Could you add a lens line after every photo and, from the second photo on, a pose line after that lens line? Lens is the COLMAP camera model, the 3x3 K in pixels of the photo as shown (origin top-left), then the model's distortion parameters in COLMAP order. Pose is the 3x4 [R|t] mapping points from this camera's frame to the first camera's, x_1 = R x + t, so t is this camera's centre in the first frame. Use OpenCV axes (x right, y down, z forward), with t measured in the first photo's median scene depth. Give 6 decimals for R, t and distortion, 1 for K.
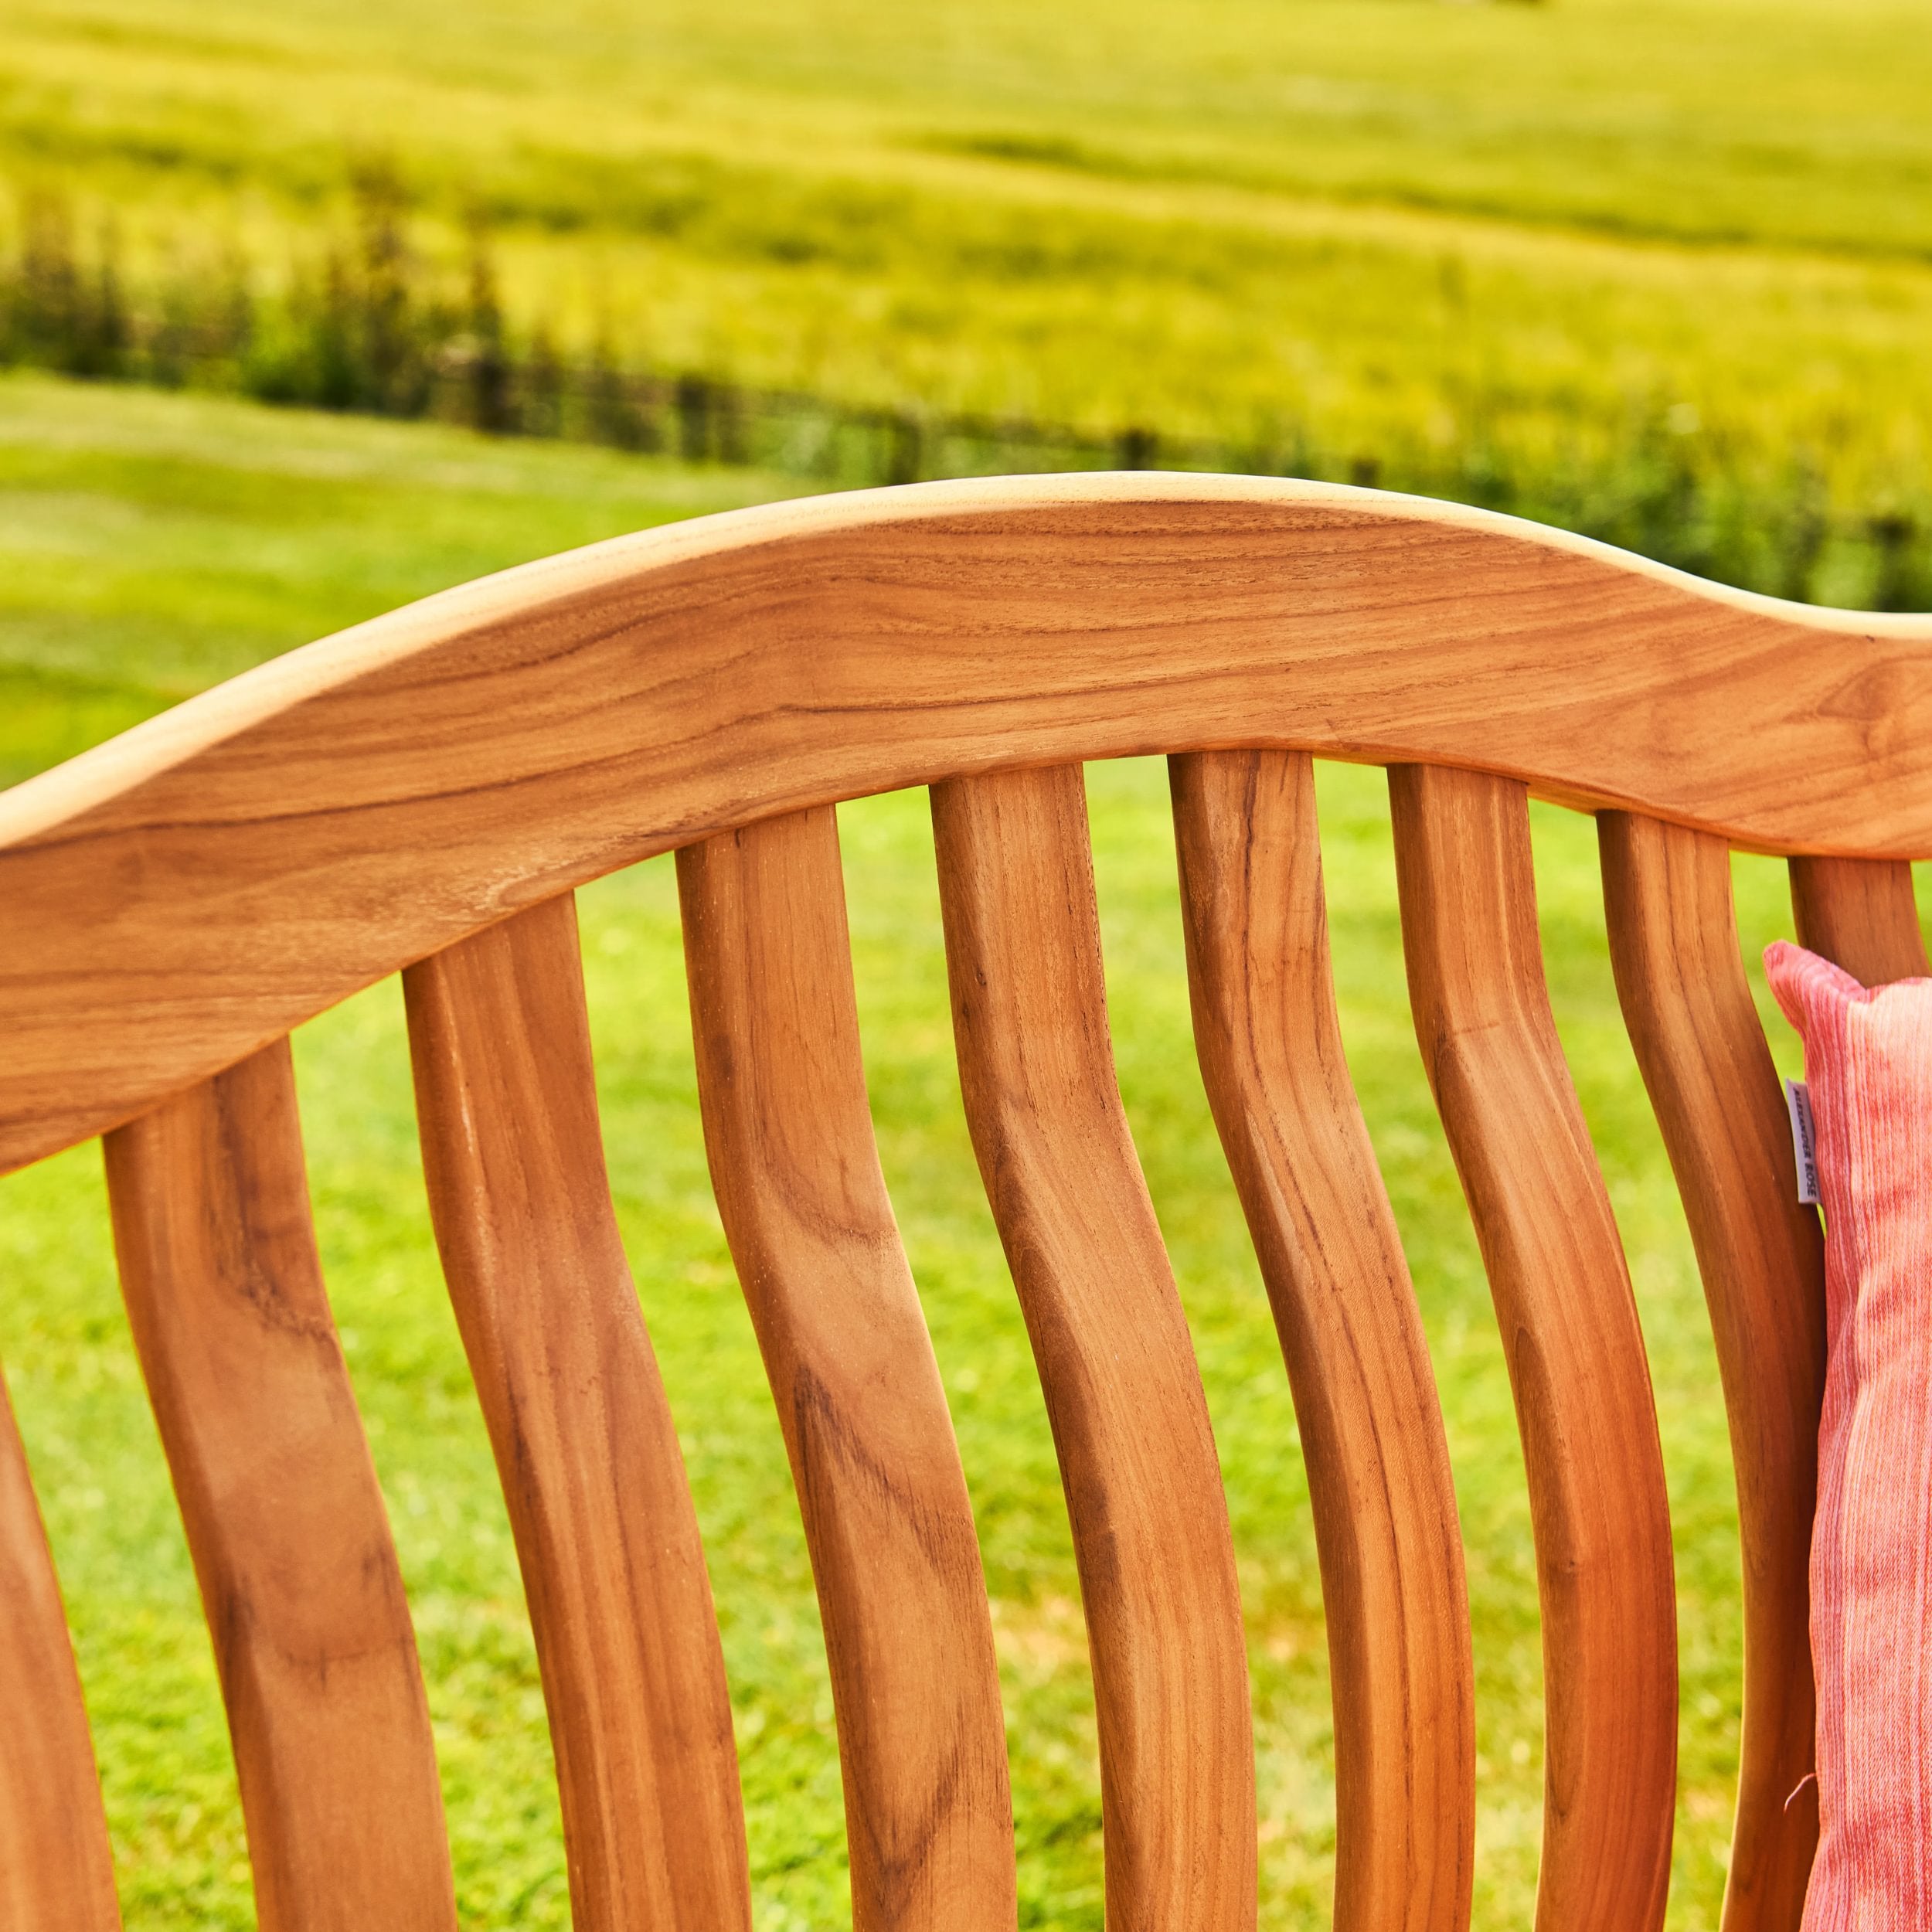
lens RADIAL K [[5043.2, 0, 967.1], [0, 5043.2, 969.8], [0, 0, 1]] dist [0.187534, 0.000000]
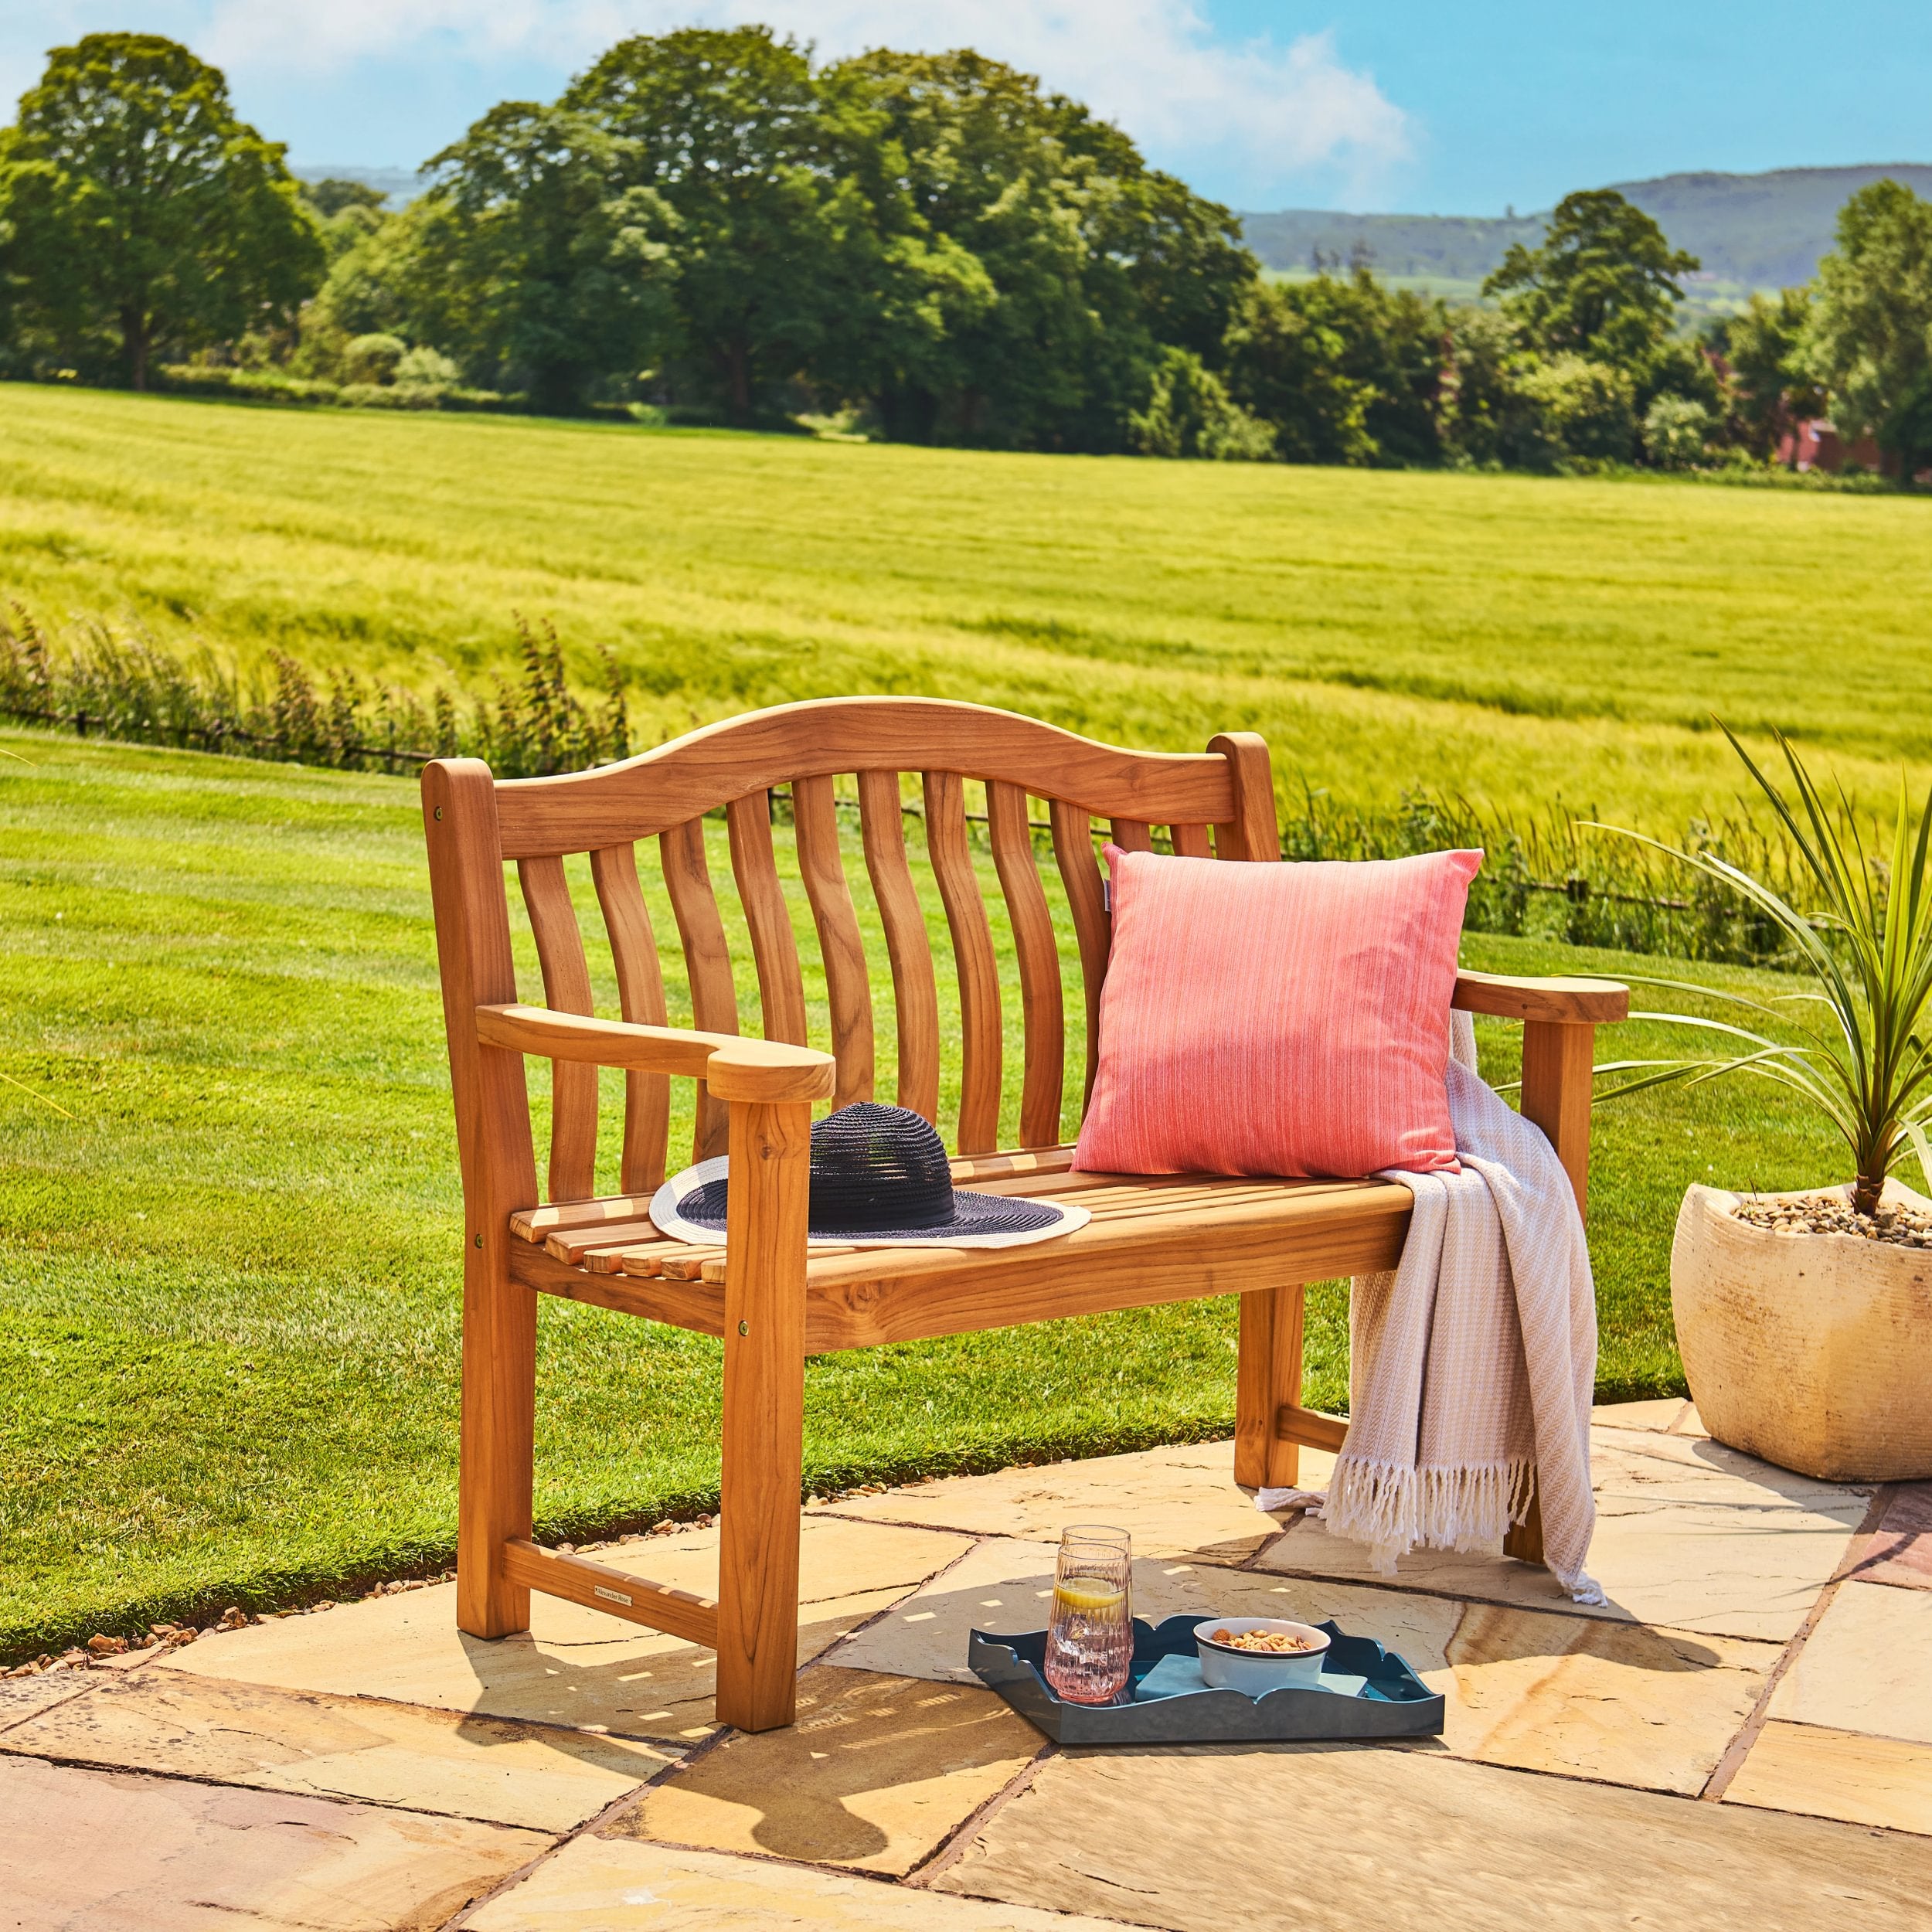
lens RADIAL K [[5043.2, 0, 965.0], [0, 5043.2, 966.6], [0, 0, 1]] dist [0.187534, 0.000000]
pose [[0.999847, 0.012439, -0.012275, 0.113755], [-0.013550, 0.995381, -0.095039, 0.435653], [0.011036, 0.095190, 0.995398, -2.591808]]
